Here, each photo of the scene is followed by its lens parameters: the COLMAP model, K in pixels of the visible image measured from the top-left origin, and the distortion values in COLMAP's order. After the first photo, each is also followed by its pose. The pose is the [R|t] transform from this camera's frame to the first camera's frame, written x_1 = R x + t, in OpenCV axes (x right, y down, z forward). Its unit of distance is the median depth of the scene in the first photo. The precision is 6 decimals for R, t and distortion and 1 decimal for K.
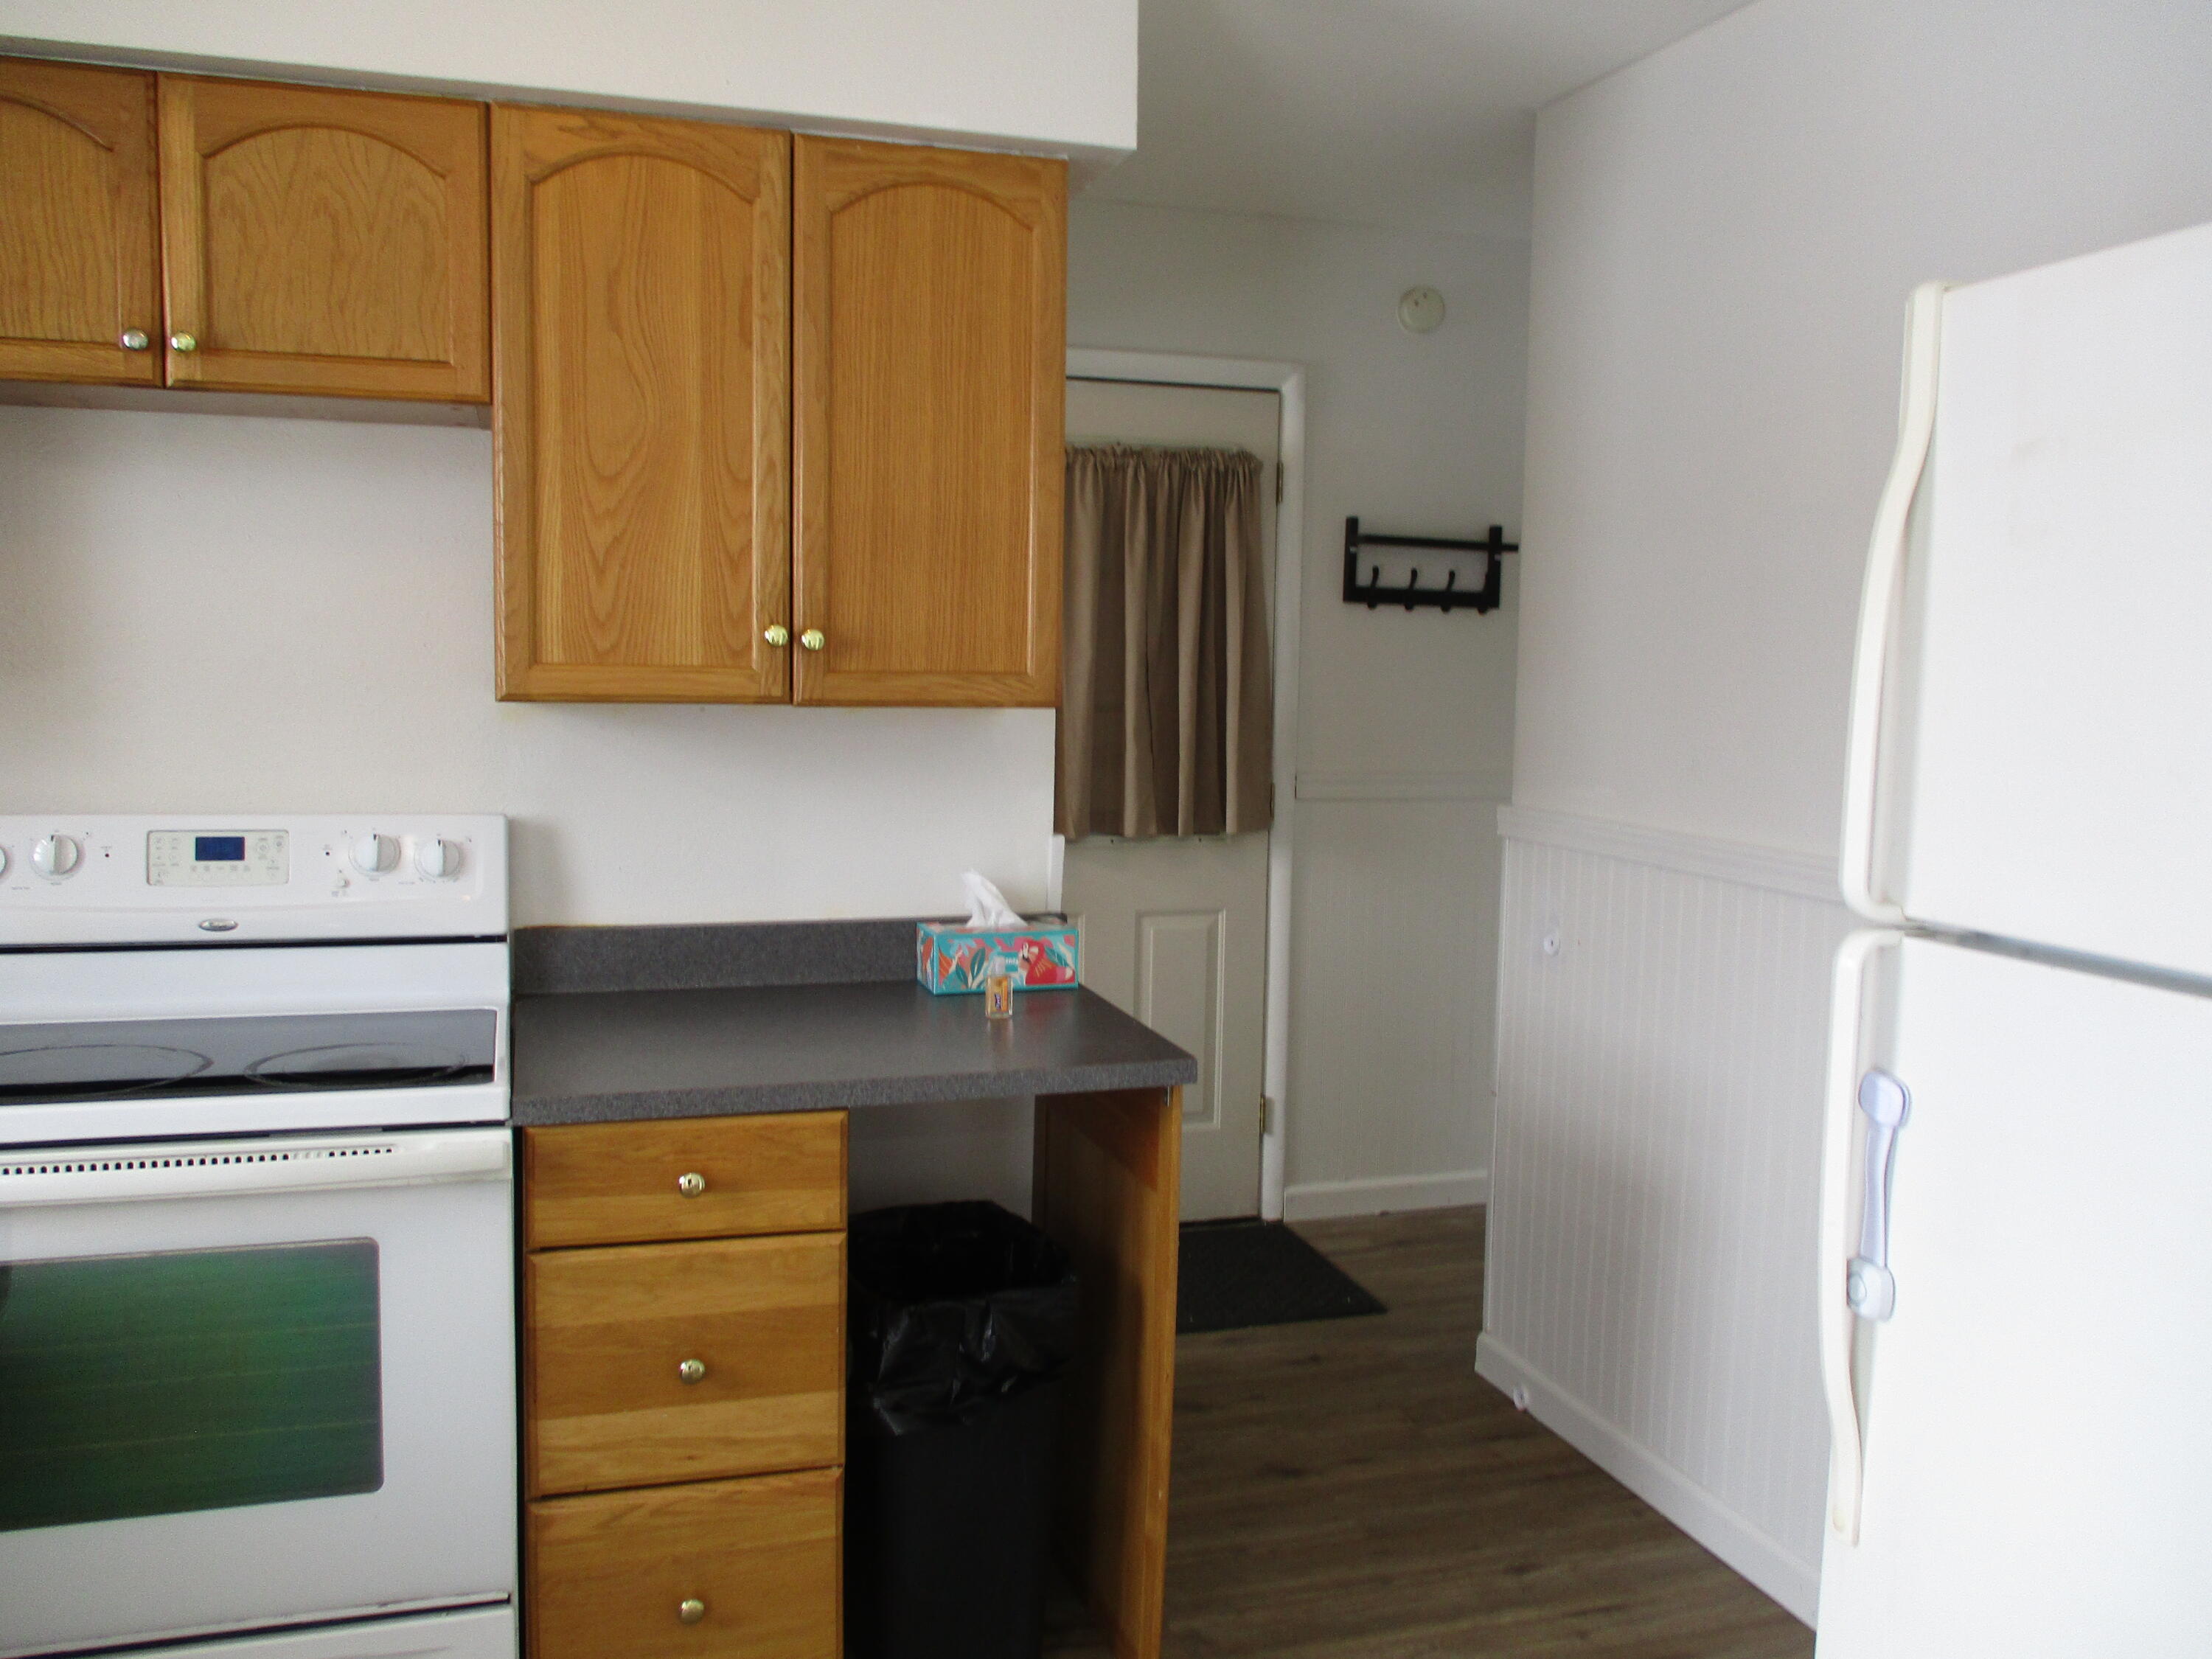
lens RADIAL K [[1853.0, 0, 1104.6], [0, 1853.0, 824.3], [0, 0, 1]] dist [-0.034887, 0.012710]
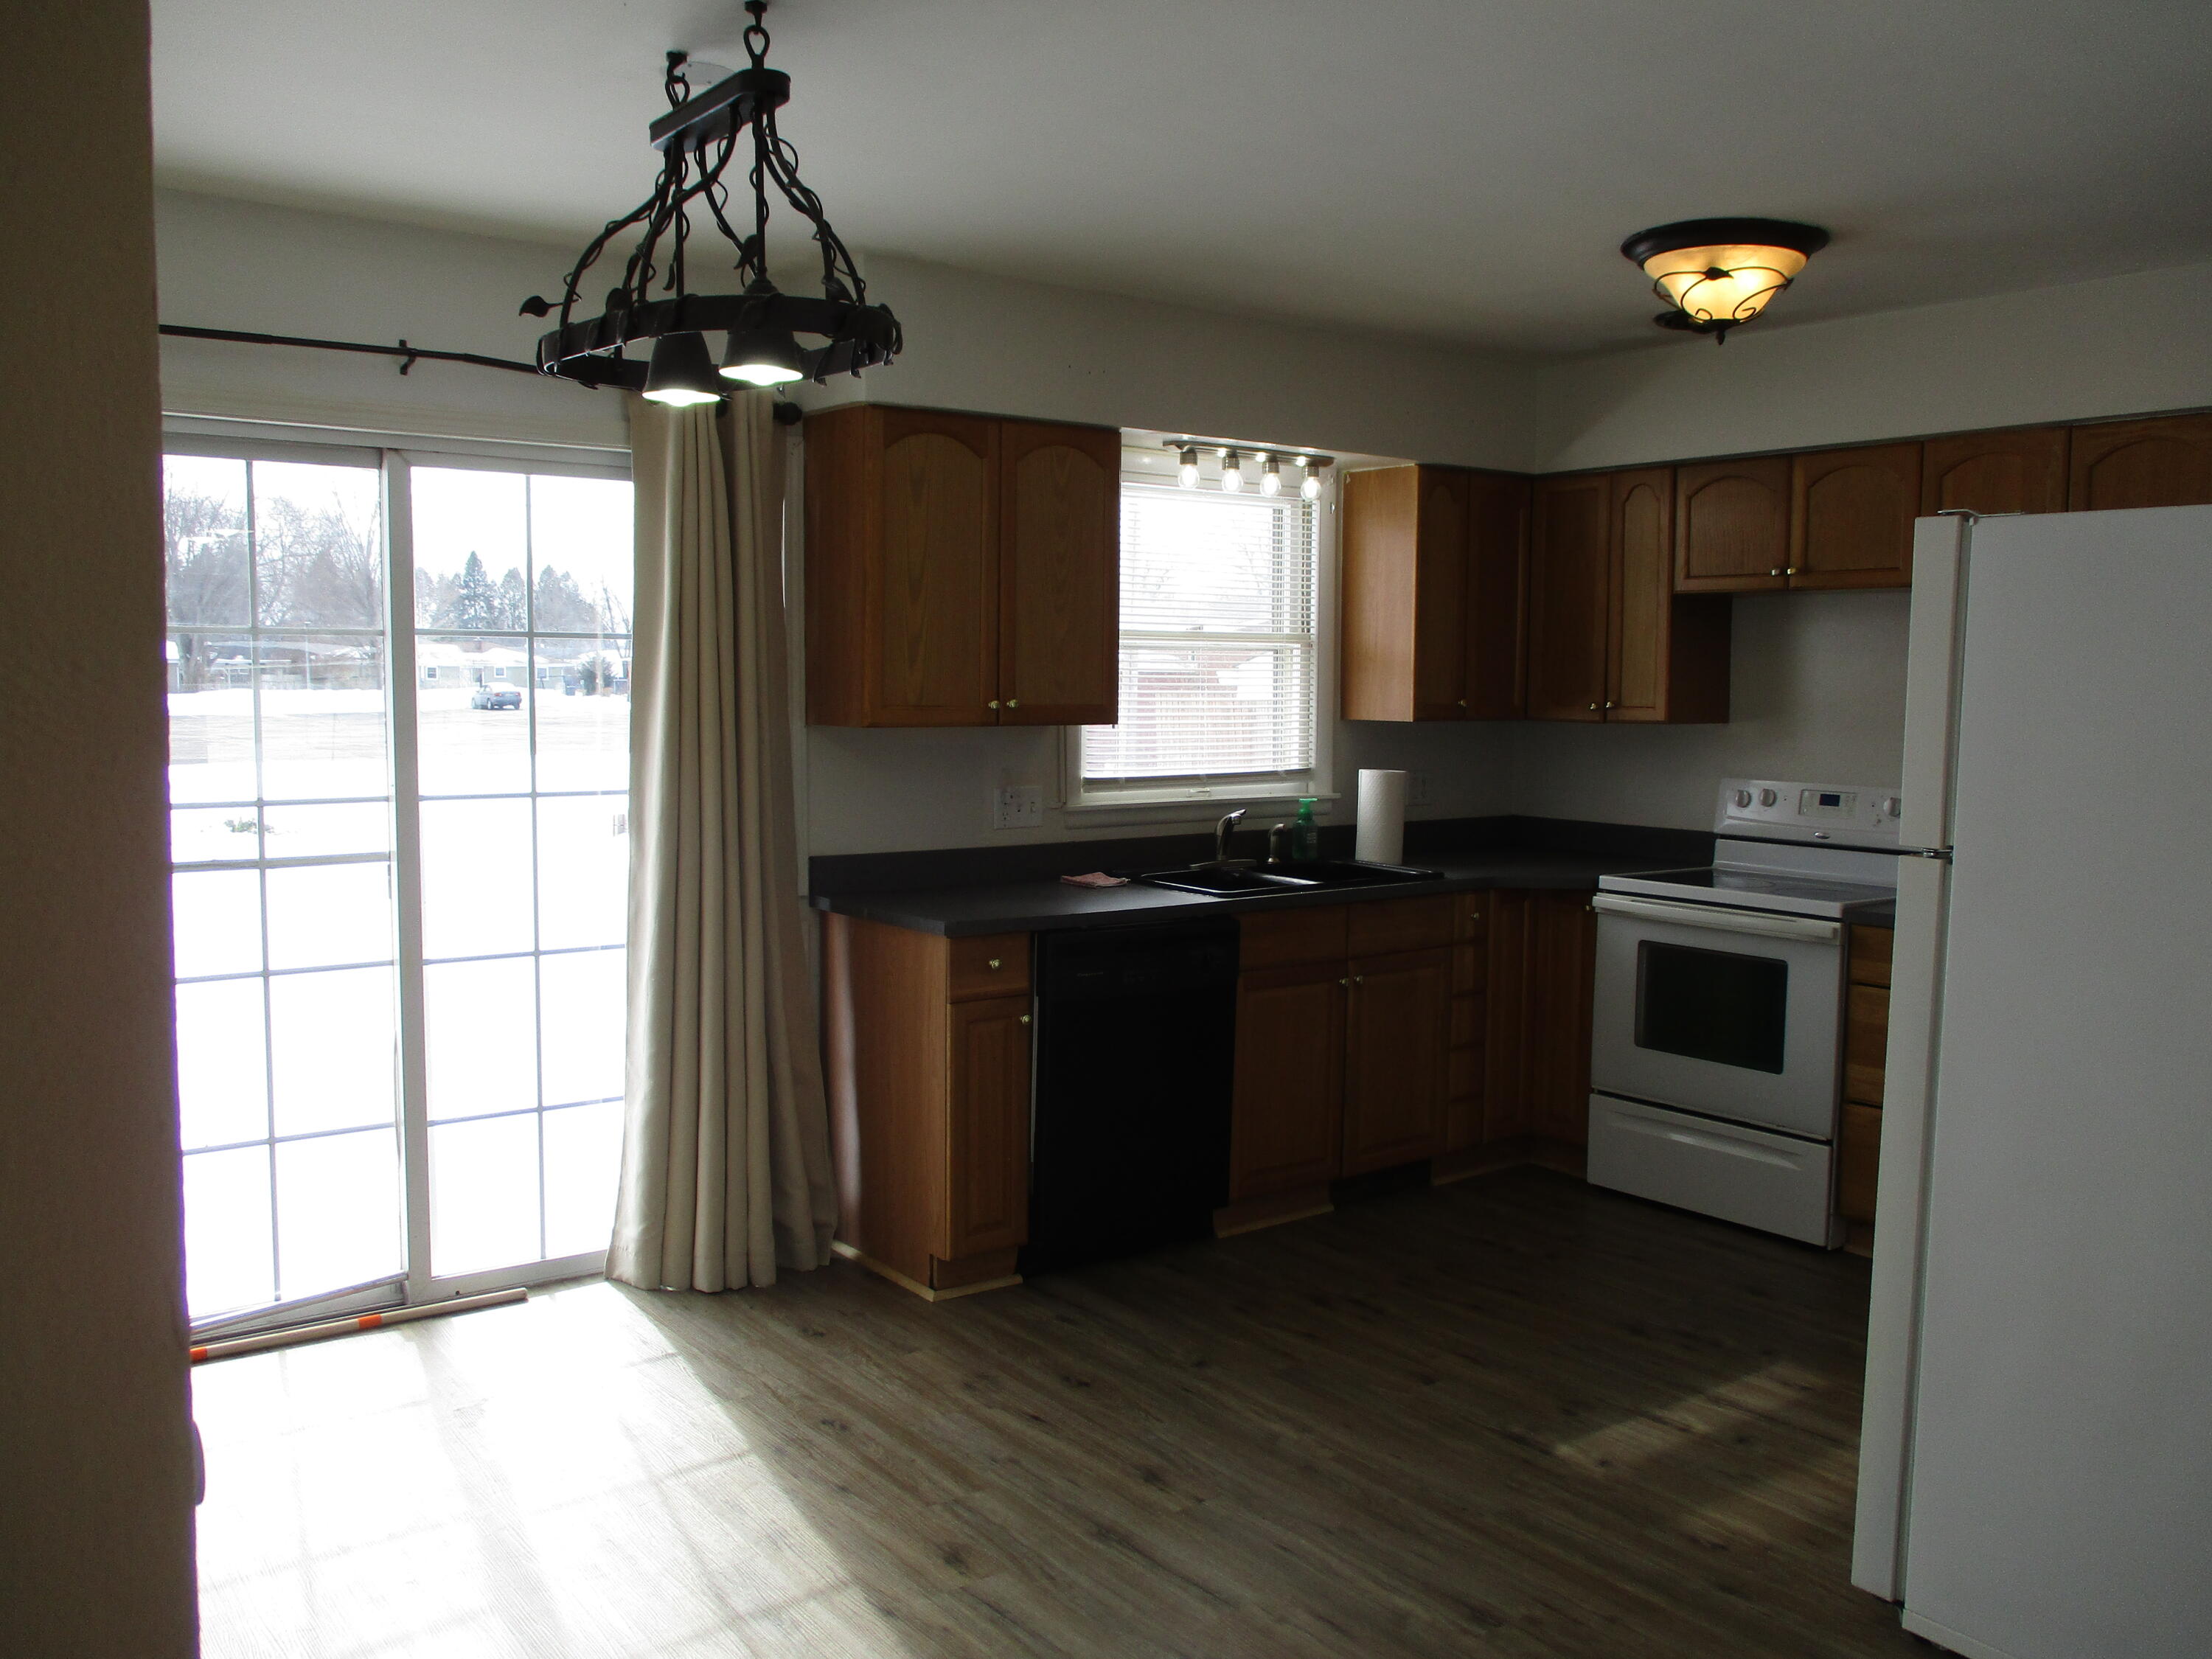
lens RADIAL K [[1853.0, 0, 1108.5], [0, 1853.0, 826.1], [0, 0, 1]] dist [-0.034887, 0.012710]
pose [[0.339880, 0.059904, -0.938559, 1.259923], [-0.079920, 0.996199, 0.034641, 0.037017], [0.937067, 0.063235, 0.343375, -0.512646]]
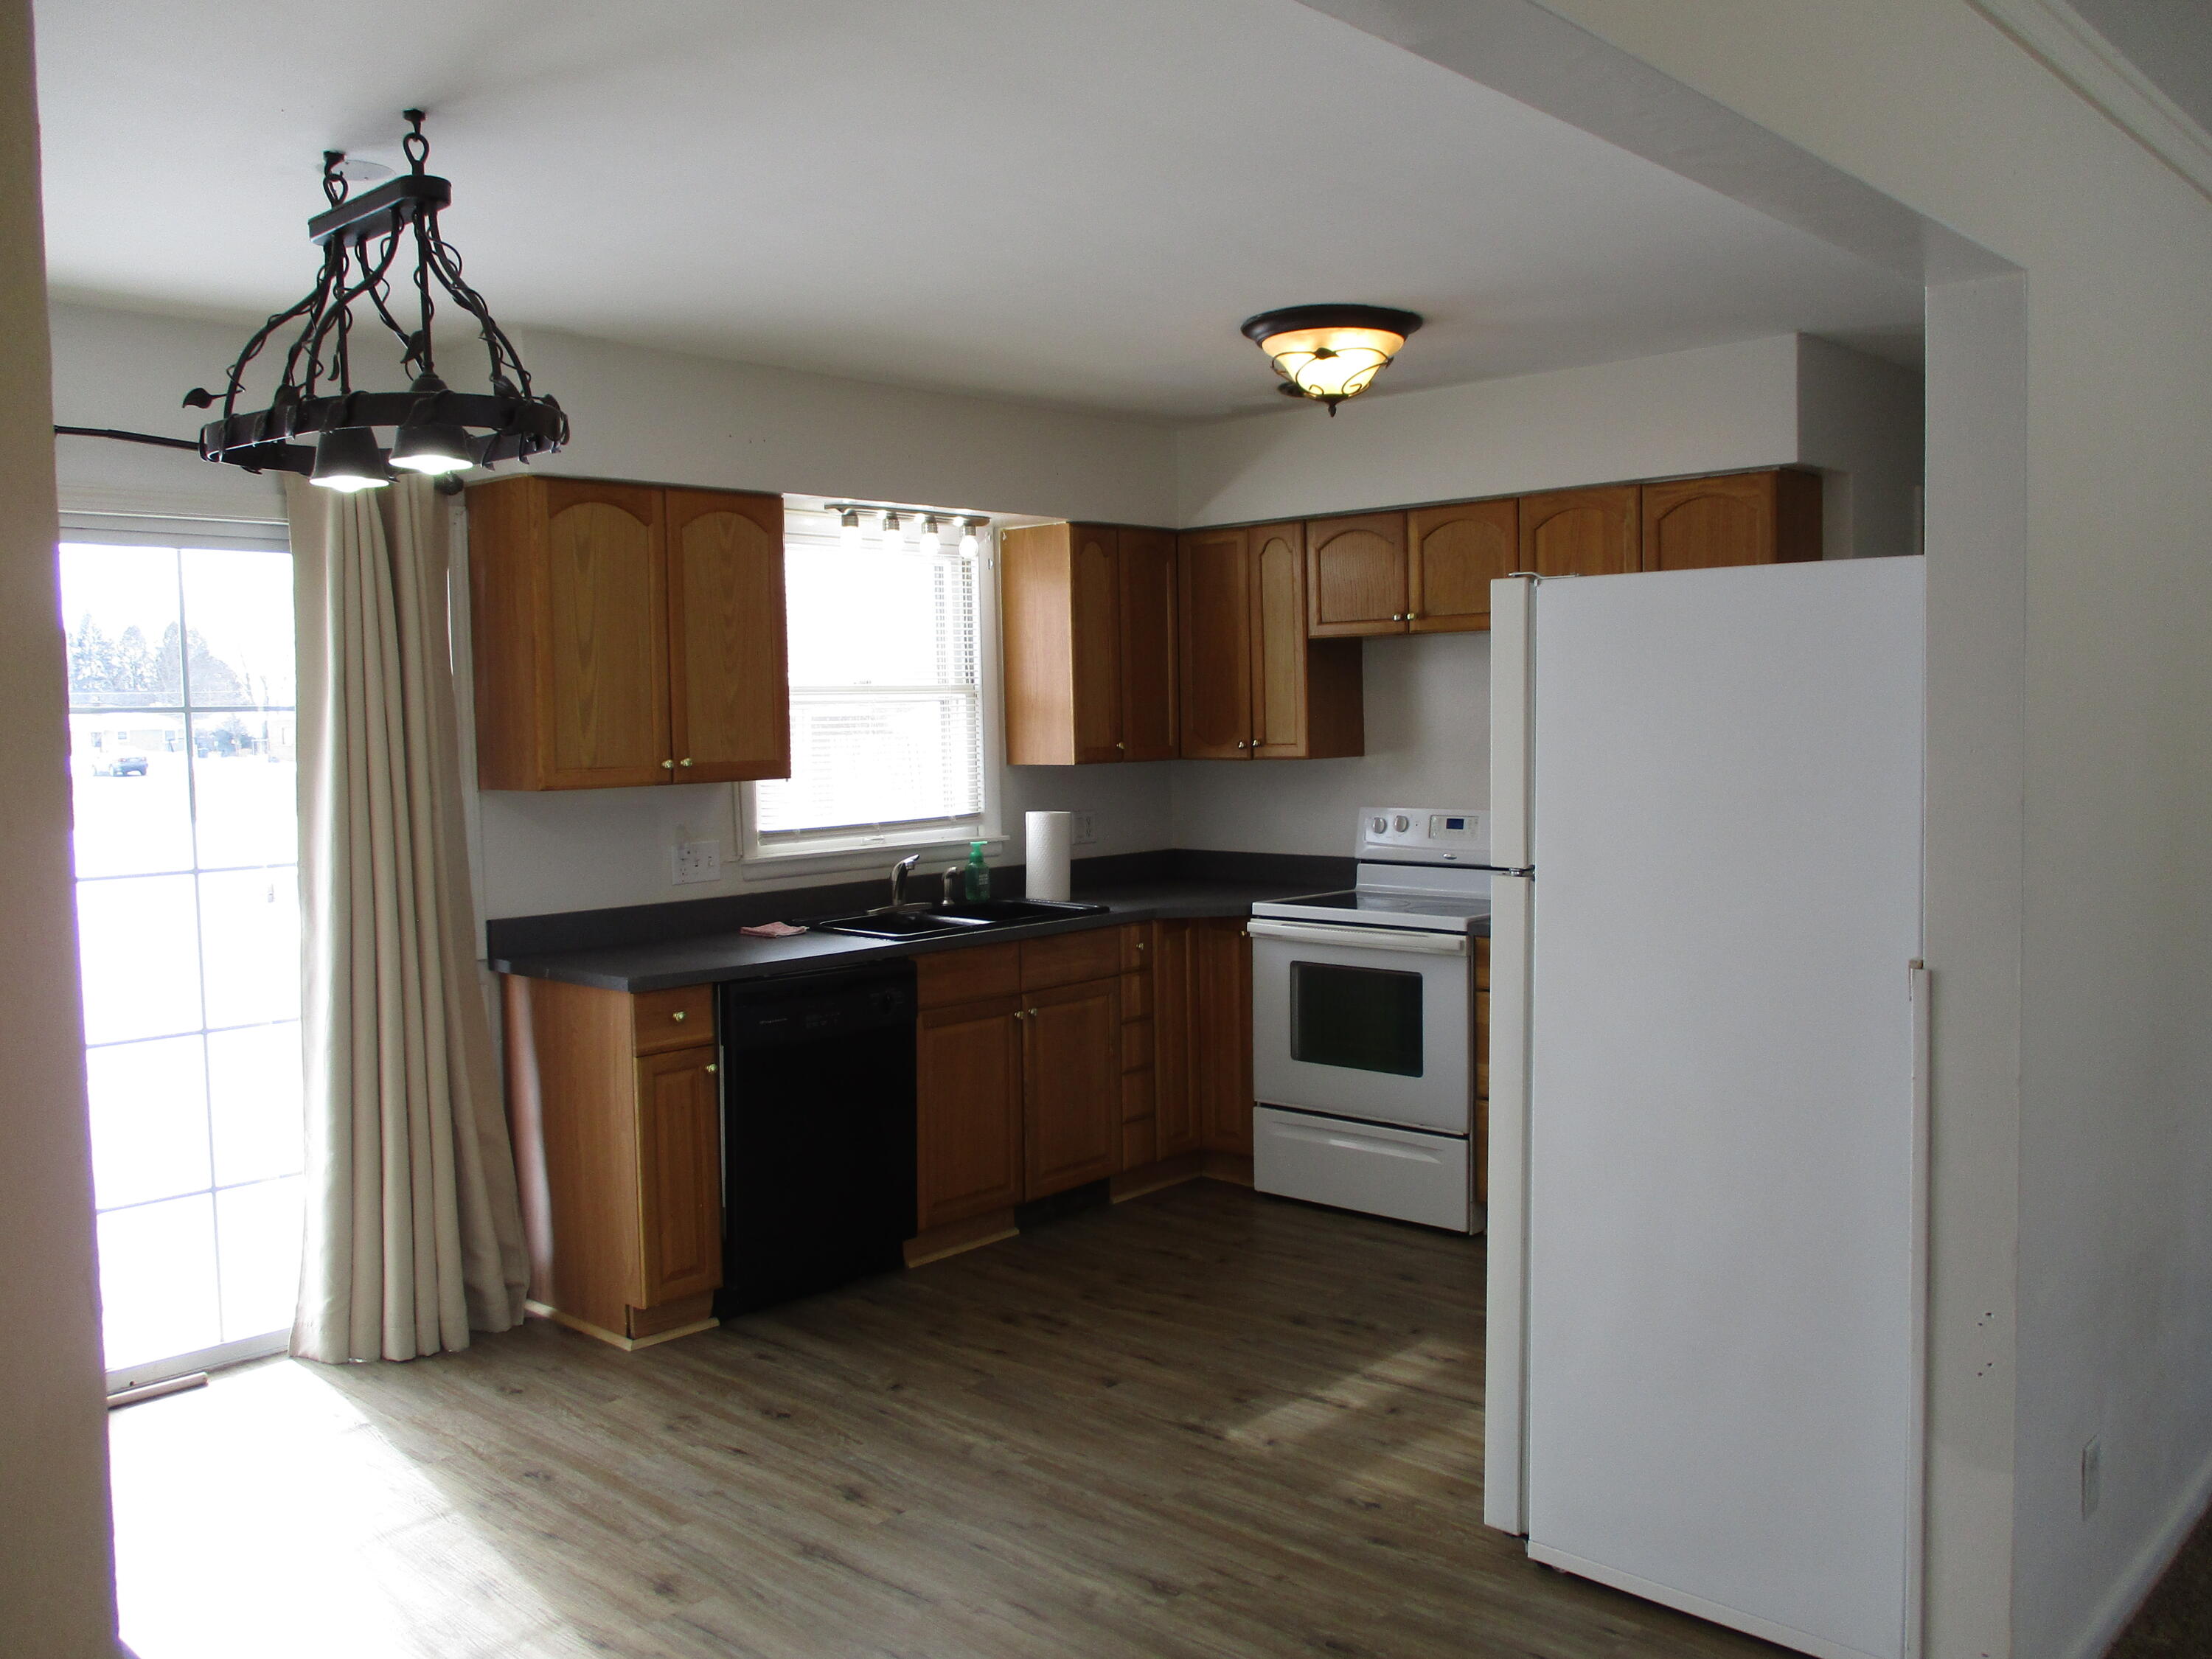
lens RADIAL K [[1853.0, 0, 1121.1], [0, 1853.0, 832.6], [0, 0, 1]] dist [-0.034887, 0.012710]
pose [[0.502837, 0.026509, -0.863975, 1.352280], [-0.042164, 0.999092, 0.006115, 0.028643], [0.863352, 0.033354, 0.503498, -0.543785]]
